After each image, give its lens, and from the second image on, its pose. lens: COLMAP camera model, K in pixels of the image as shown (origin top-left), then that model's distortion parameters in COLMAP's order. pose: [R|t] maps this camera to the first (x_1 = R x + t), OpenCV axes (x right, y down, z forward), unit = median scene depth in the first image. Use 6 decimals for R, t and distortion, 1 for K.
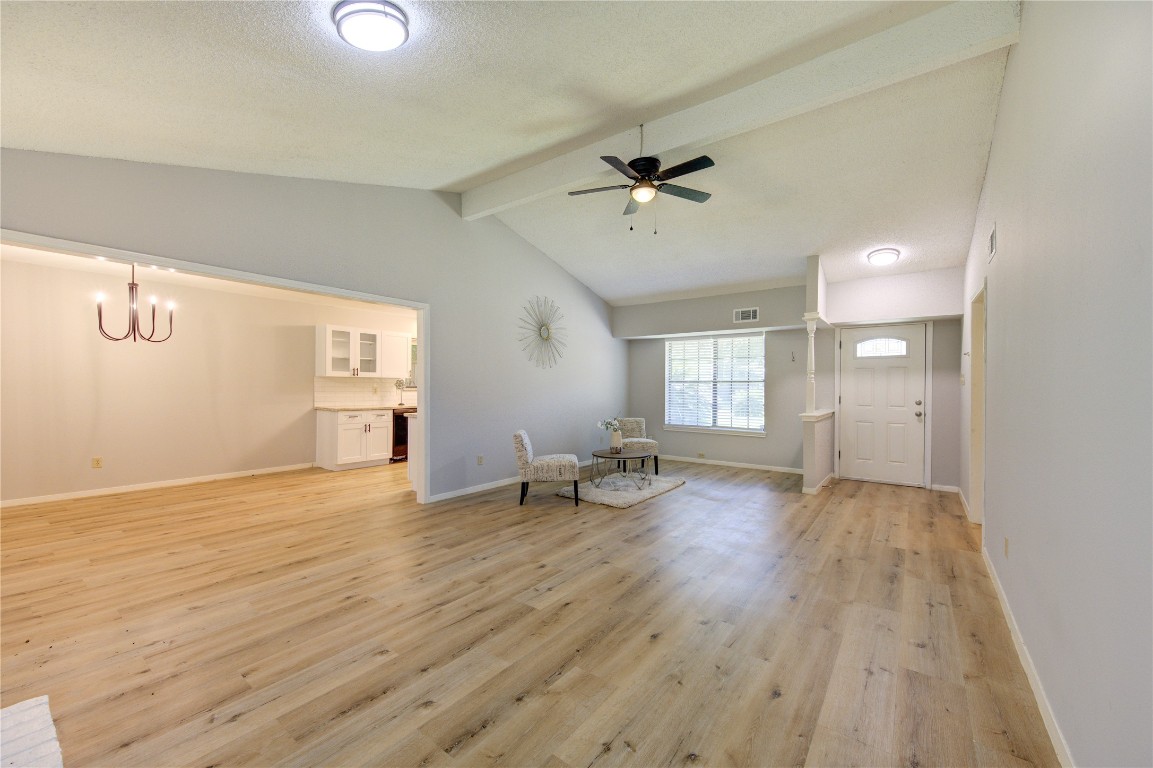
lens RADIAL K [[456.2, 0, 572.8], [0, 456.2, 387.0], [0, 0, 1]] dist [0.001359, -0.000041]
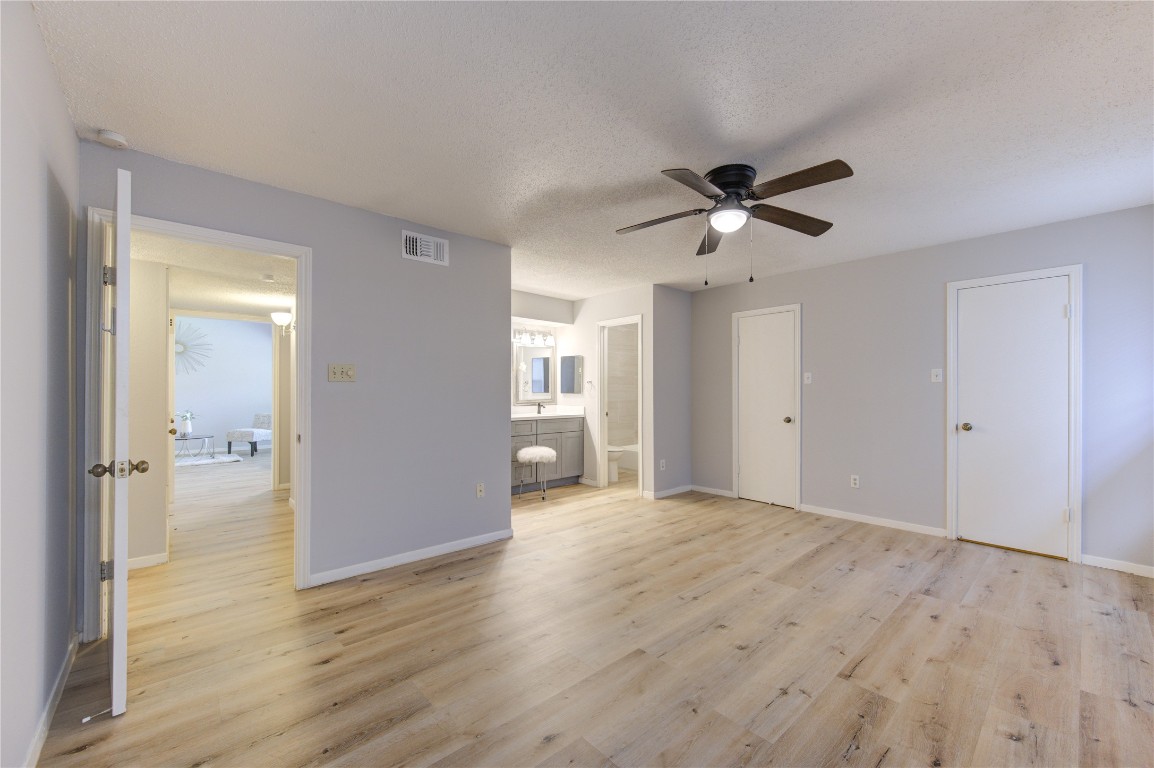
lens RADIAL K [[448.5, 0, 577.6], [0, 448.5, 389.5], [0, 0, 1]] dist [-0.000598, -0.000367]
pose [[0.984220, -0.002455, -0.176934, 1.612127], [0.000904, 0.999960, -0.008845, 0.018451], [0.176949, 0.008546, 0.984183, -0.105001]]
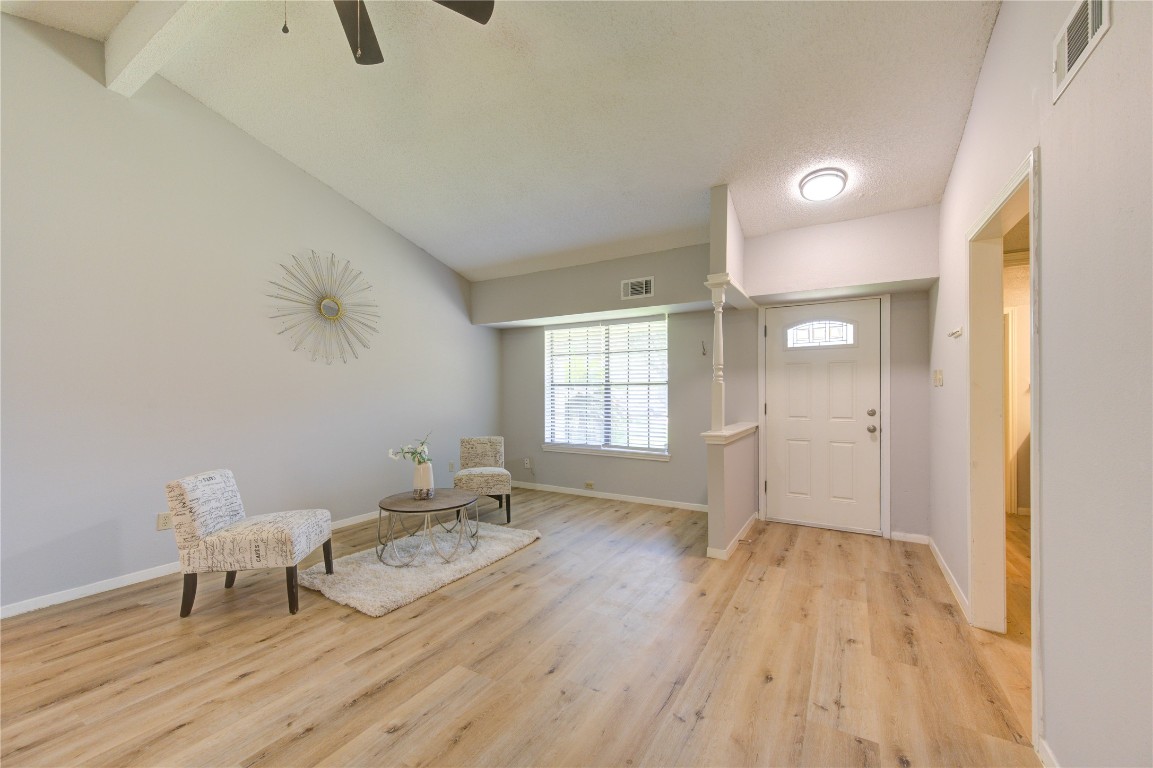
lens RADIAL K [[452.5, 0, 576.5], [0, 452.5, 389.6], [0, 0, 1]] dist [0.001661, -0.000241]
pose [[0.994515, -0.005029, 0.104476, 0.263655], [0.005886, 0.999952, -0.007896, 0.002547], [-0.104432, 0.008468, 0.994496, 0.397923]]
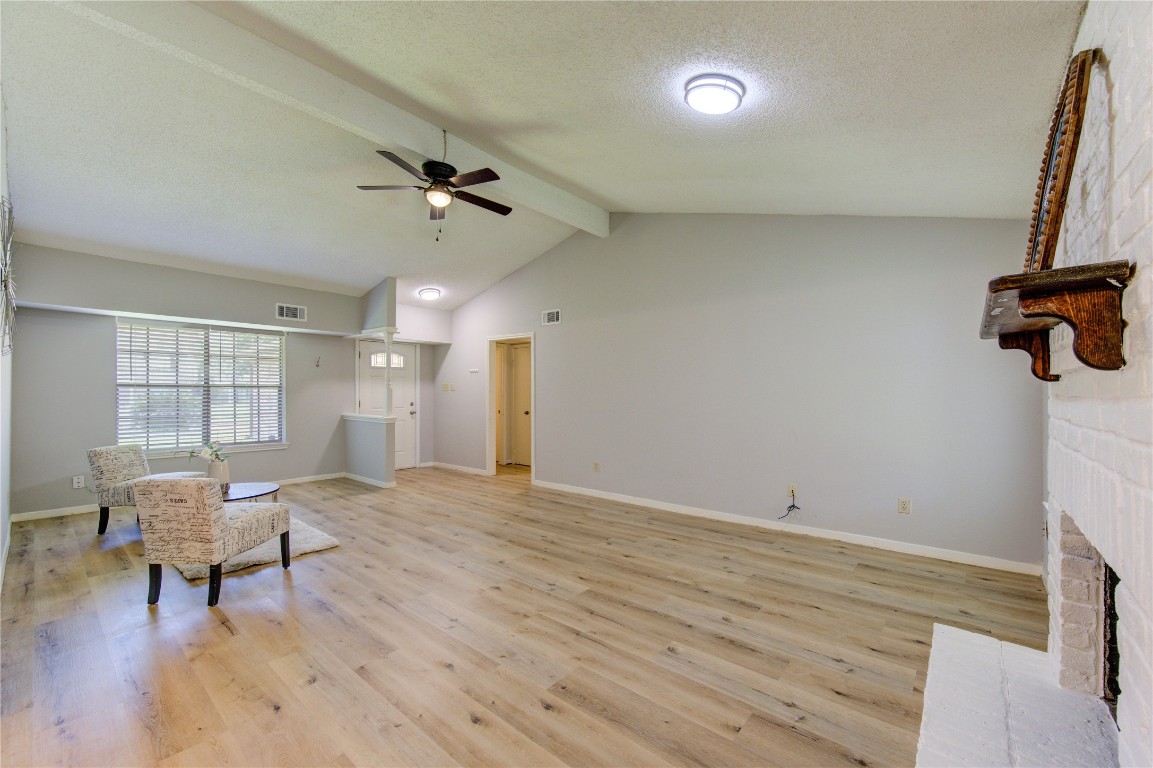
lens RADIAL K [[464.1, 0, 586.0], [0, 464.1, 388.1], [0, 0, 1]] dist [0.000072, 0.000000]
pose [[0.039109, 0.004044, 0.999227, -0.619550], [0.003640, 0.999985, -0.004189, -0.005099], [-0.999228, 0.003801, 0.039094, 0.480645]]
